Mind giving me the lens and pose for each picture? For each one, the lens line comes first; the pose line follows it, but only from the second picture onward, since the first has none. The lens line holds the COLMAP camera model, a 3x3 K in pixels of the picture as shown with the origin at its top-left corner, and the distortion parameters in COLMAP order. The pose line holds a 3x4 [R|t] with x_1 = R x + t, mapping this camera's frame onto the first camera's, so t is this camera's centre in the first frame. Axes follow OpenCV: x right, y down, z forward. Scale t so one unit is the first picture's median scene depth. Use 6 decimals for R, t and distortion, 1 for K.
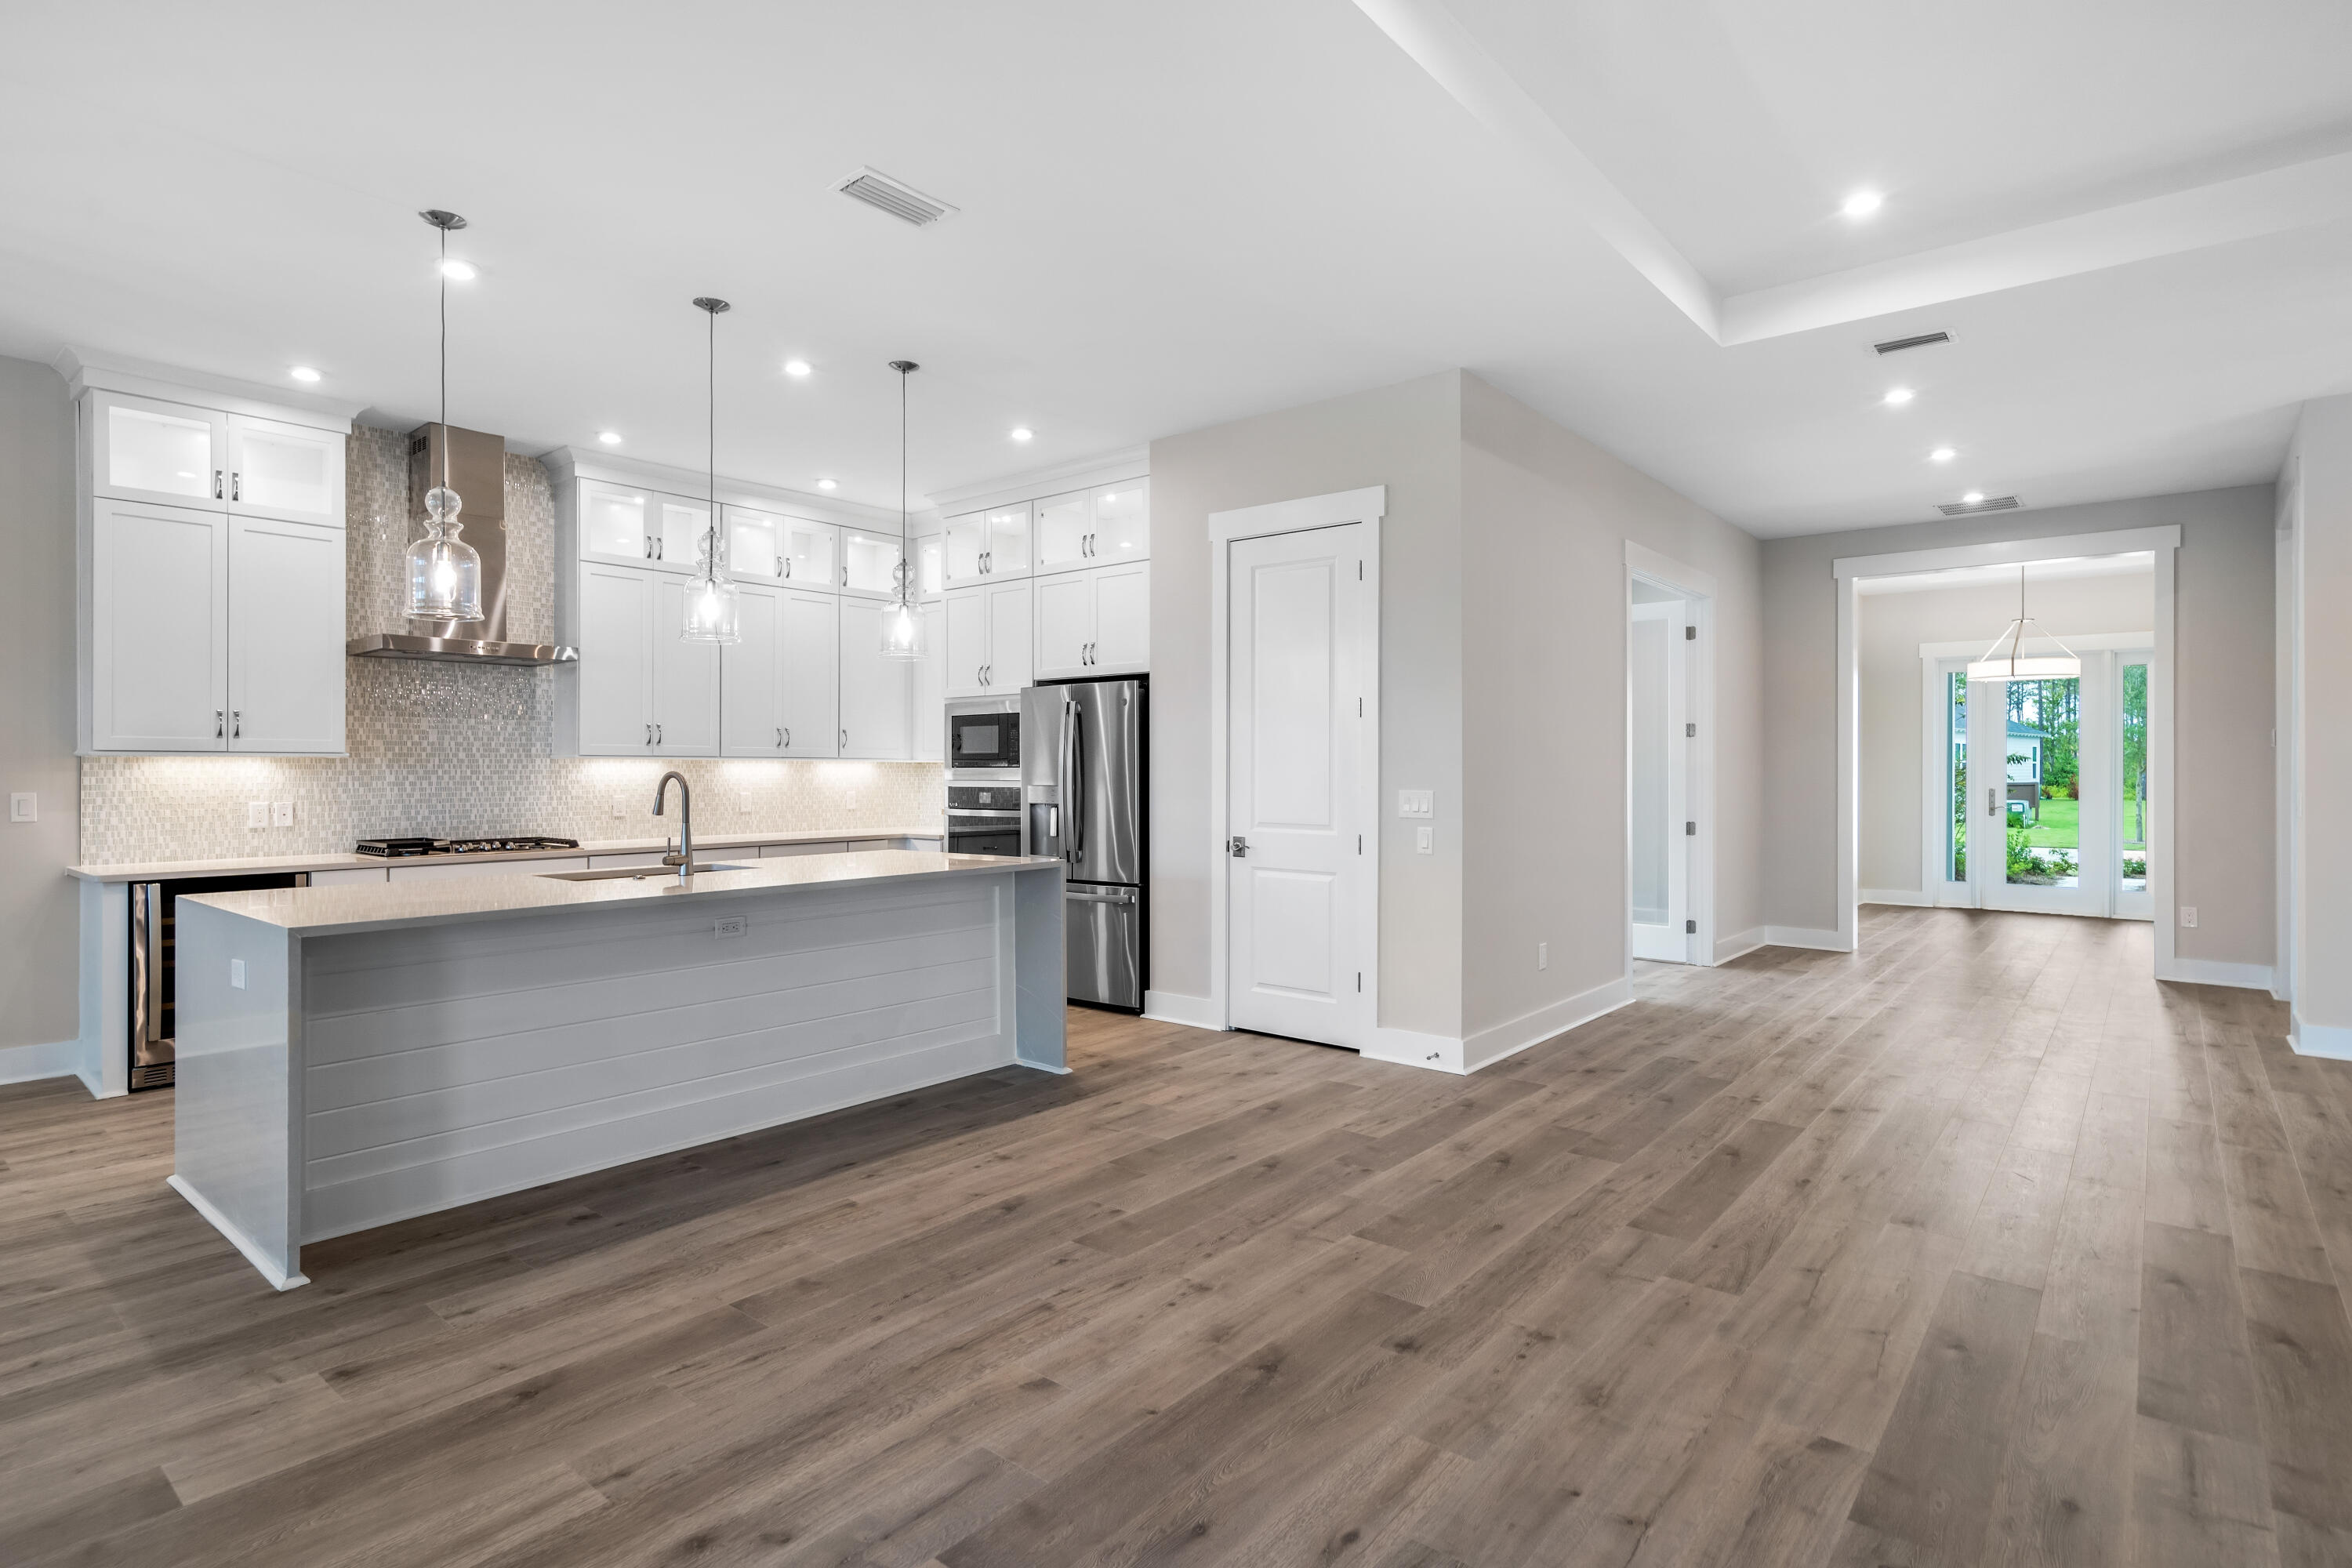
lens RADIAL K [[1225.2, 0, 1170.4], [0, 1225.2, 775.9], [0, 0, 1]] dist [-0.005653, 0.000076]
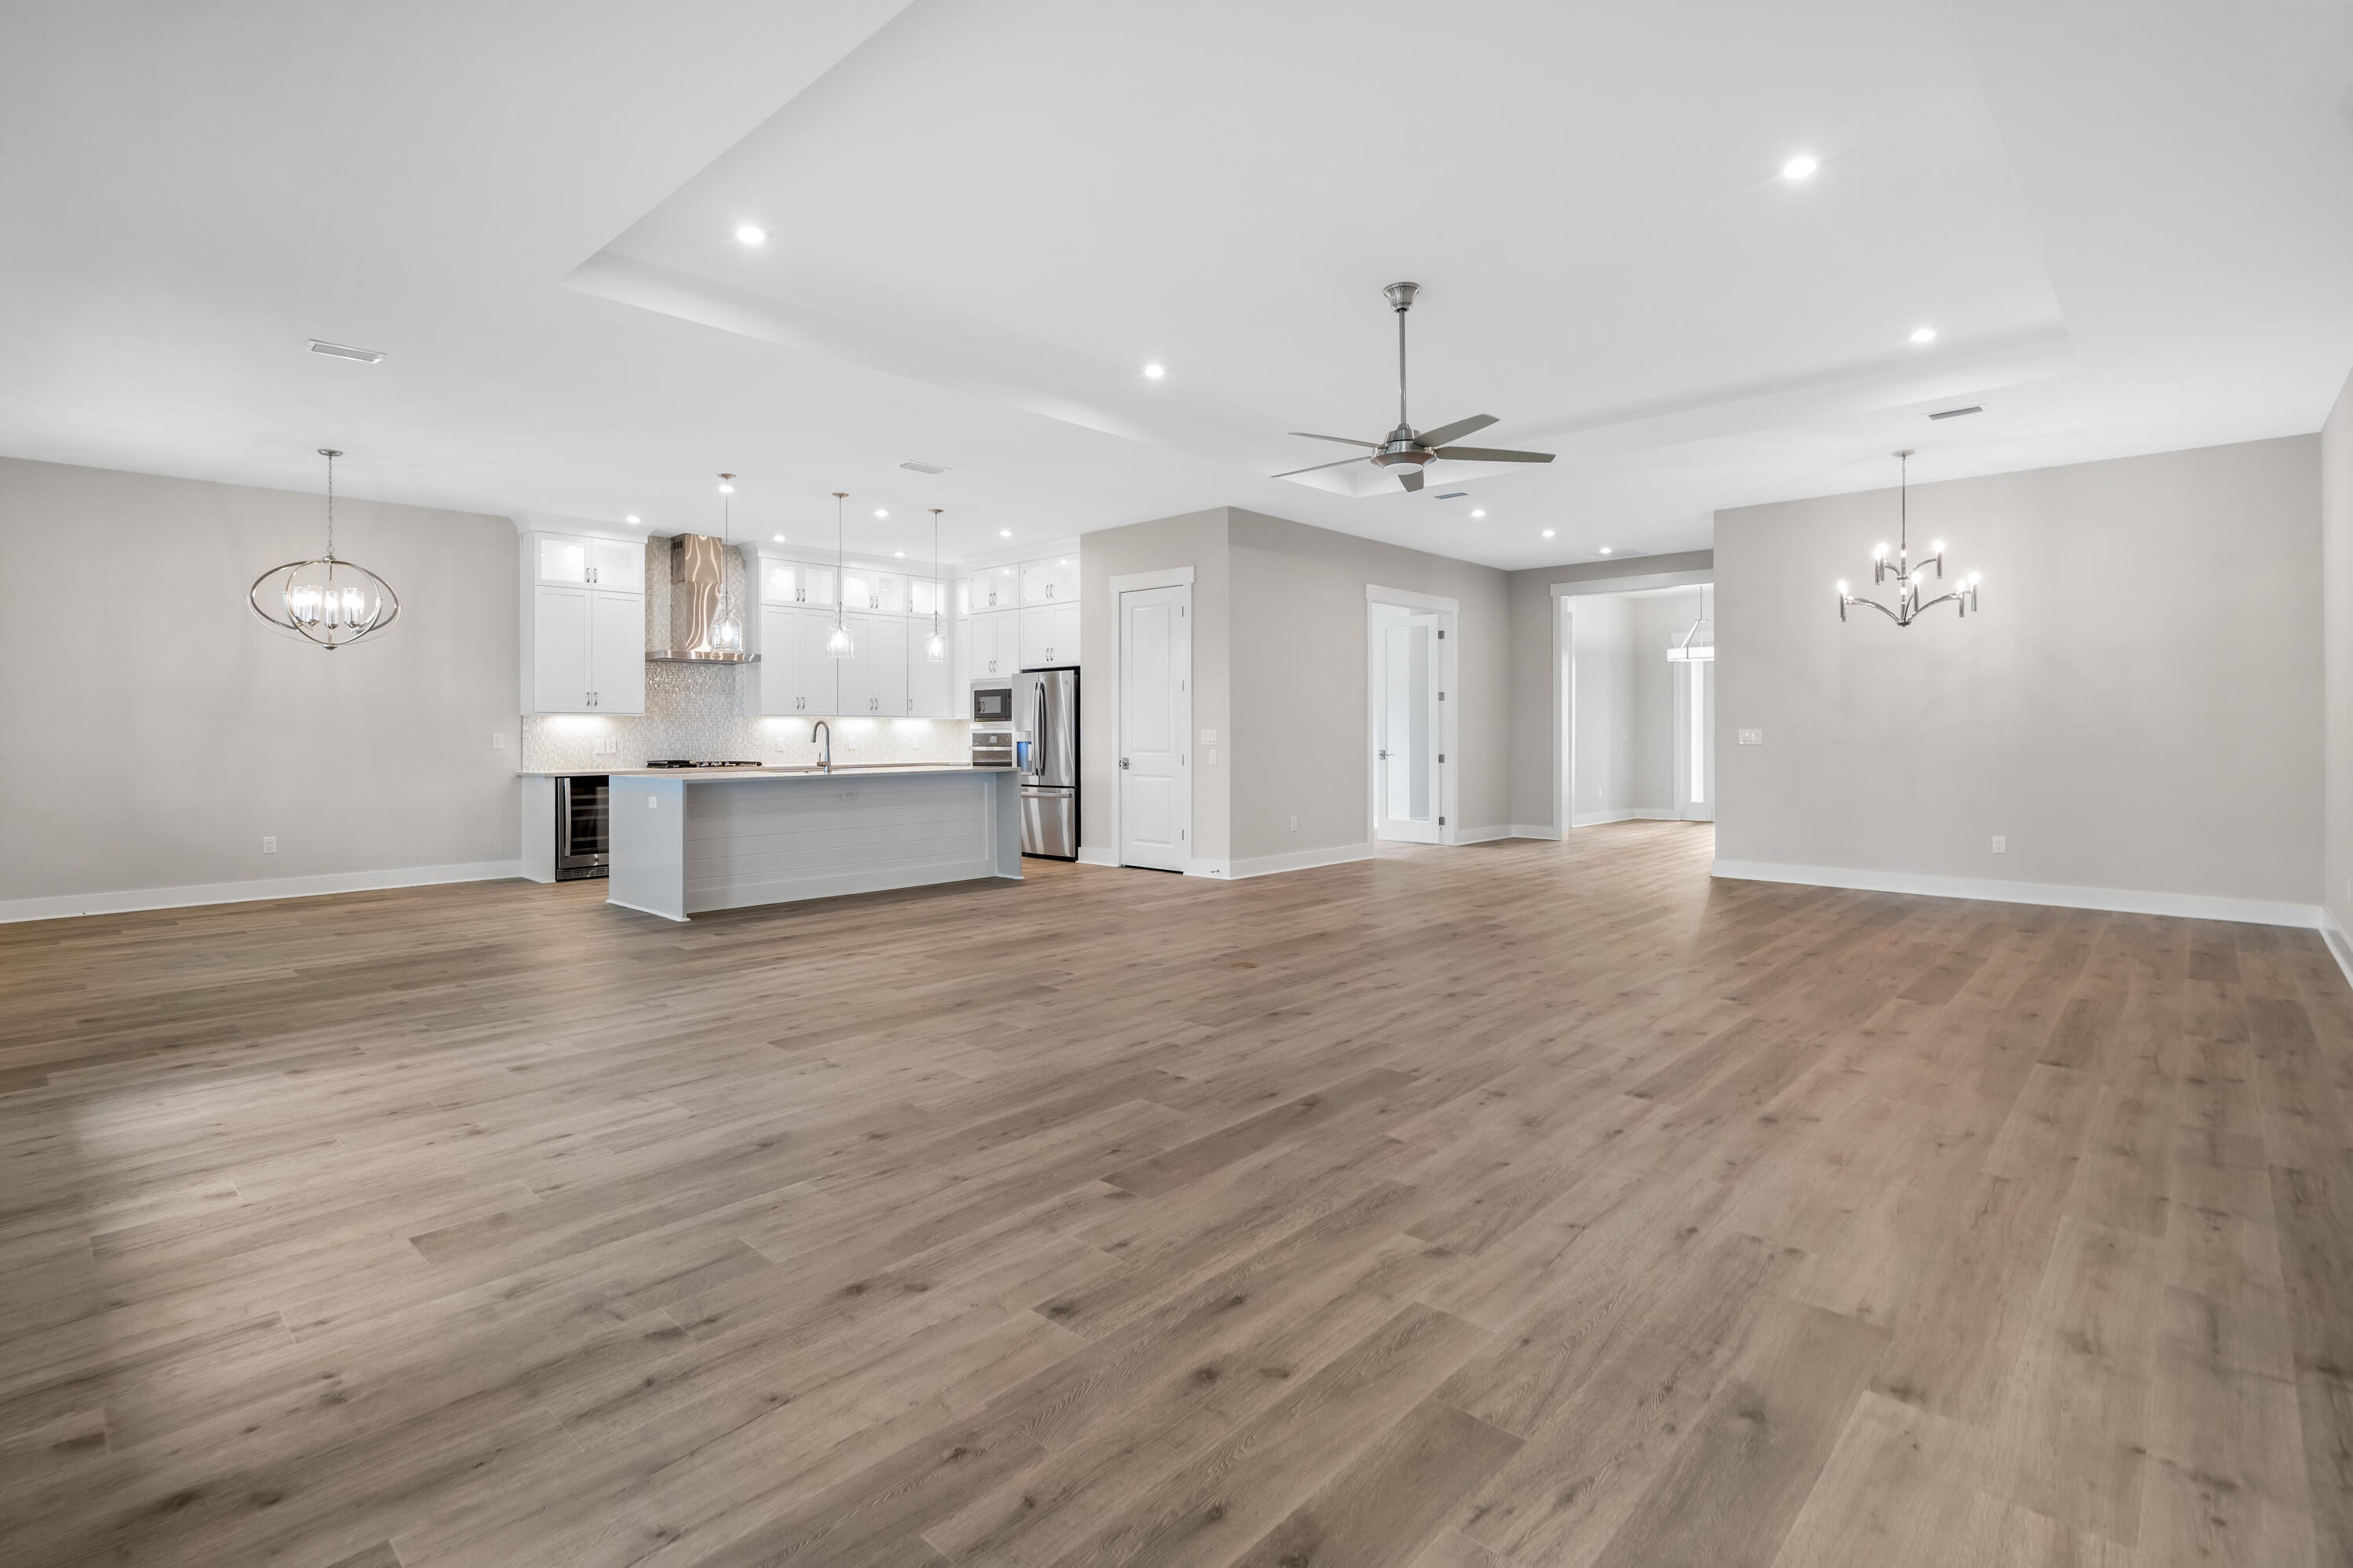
lens RADIAL K [[1095.9, 0, 1153.1], [0, 1095.9, 730.7], [0, 0, 1]] dist [-0.000373, 0.001848]
pose [[0.998476, -0.004041, -0.055033, 0.167726], [0.003653, 0.999968, -0.007159, 0.019565], [0.055060, 0.006947, 0.998459, -0.542042]]
